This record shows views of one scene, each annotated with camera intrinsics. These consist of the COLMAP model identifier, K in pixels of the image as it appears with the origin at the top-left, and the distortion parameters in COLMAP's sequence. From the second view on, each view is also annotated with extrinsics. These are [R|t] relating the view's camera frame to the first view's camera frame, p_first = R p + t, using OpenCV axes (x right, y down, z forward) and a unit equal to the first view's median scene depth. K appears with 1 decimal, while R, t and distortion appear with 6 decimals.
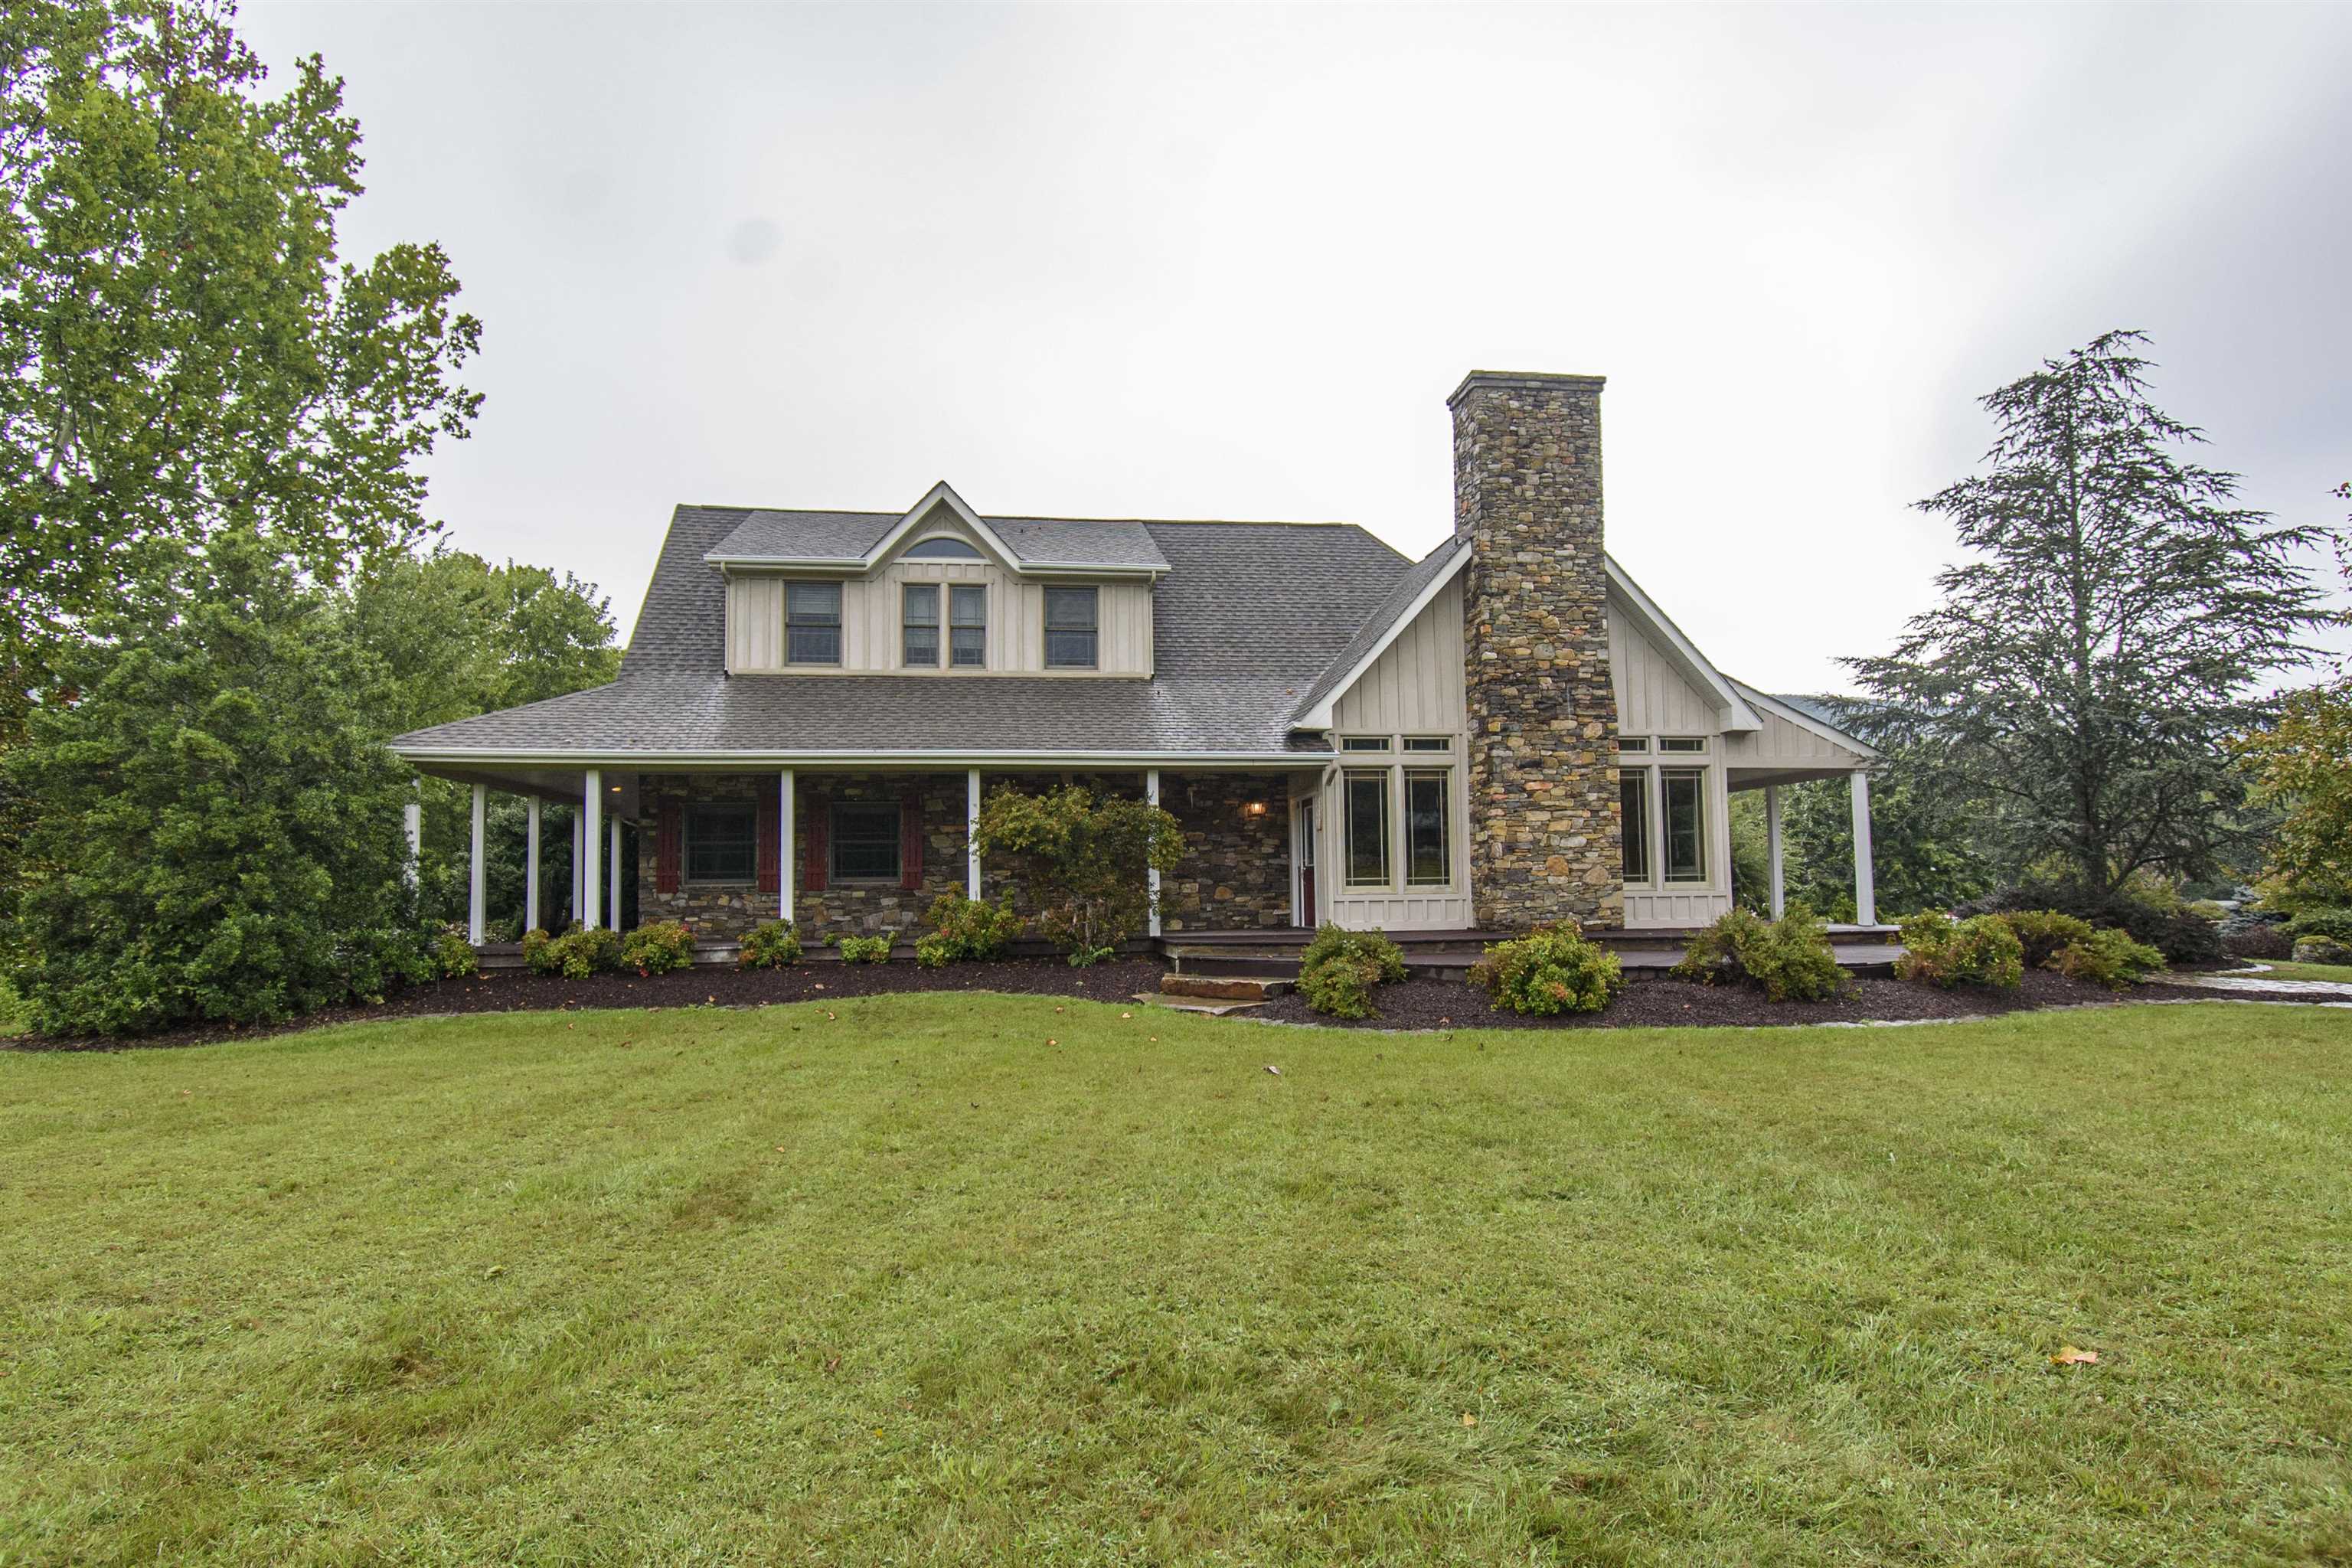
lens RADIAL K [[1204.4, 0, 1178.5], [0, 1204.4, 840.6], [0, 0, 1]] dist [0.006149, -0.002815]
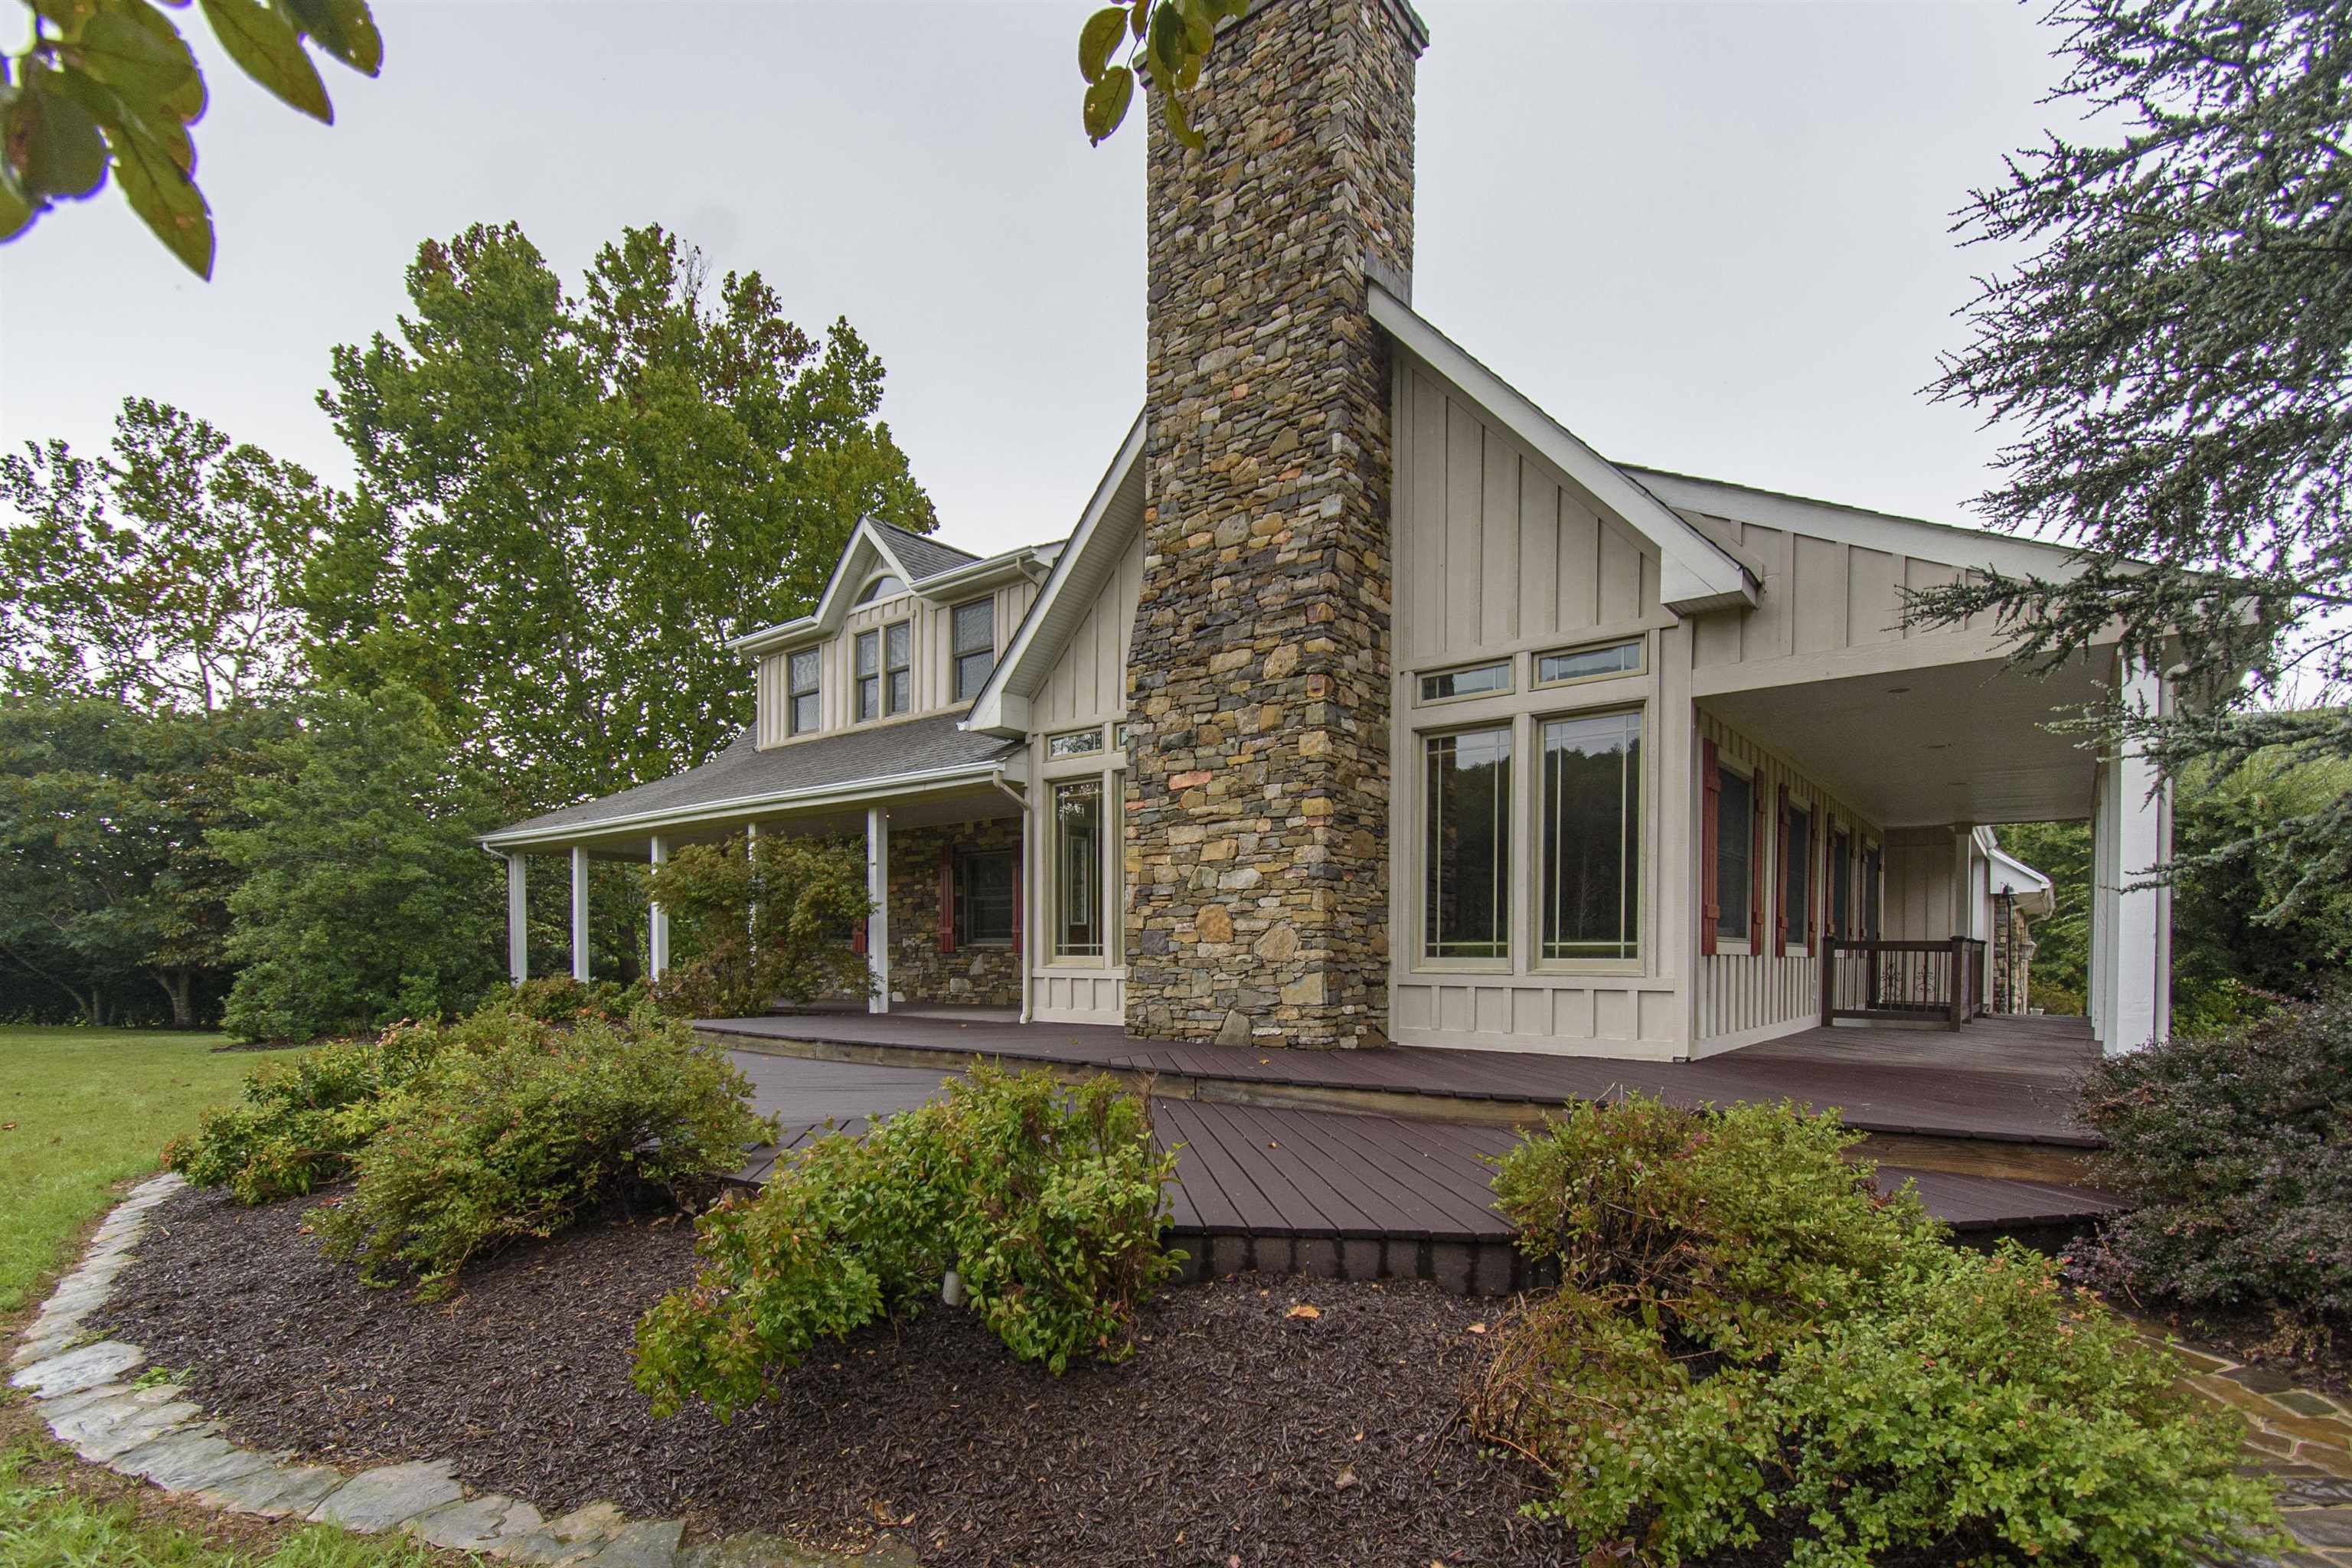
lens RADIAL K [[1038.7, 0, 1276.1], [0, 1038.7, 993.2], [0, 0, 1]] dist [0.003458, -0.001788]
pose [[0.724877, 0.042444, -0.687570, 0.643023], [0.010507, 0.997303, 0.072642, 0.017750], [0.688798, -0.059881, 0.722476, 0.654624]]
